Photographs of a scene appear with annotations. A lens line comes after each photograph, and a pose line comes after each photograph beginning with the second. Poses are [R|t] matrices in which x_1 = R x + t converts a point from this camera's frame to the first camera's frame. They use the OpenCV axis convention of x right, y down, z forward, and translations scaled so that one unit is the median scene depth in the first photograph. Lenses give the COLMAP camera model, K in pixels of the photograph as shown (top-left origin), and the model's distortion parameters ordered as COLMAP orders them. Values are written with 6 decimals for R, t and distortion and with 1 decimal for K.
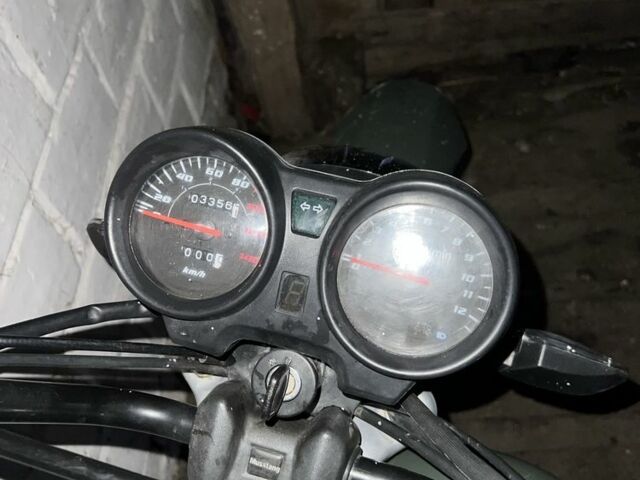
lens RADIAL K [[643.8, 0, 320.0], [0, 643.8, 240.0], [0, 0, 1]] dist [0.085103, -0.152615]
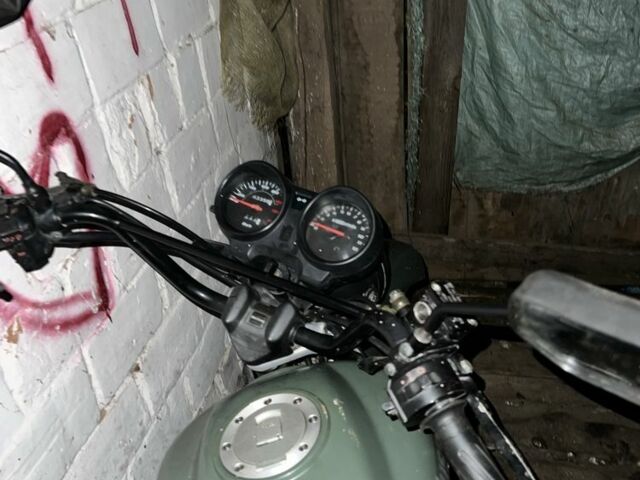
lens RADIAL K [[643.8, 0, 320.0], [0, 643.8, 240.0], [0, 0, 1]] dist [0.085103, -0.152615]
pose [[0.980371, 0.158957, -0.116645, 0.134183], [-0.191570, 0.907884, -0.372892, 0.362998], [0.046627, 0.387918, 0.920514, -0.428823]]
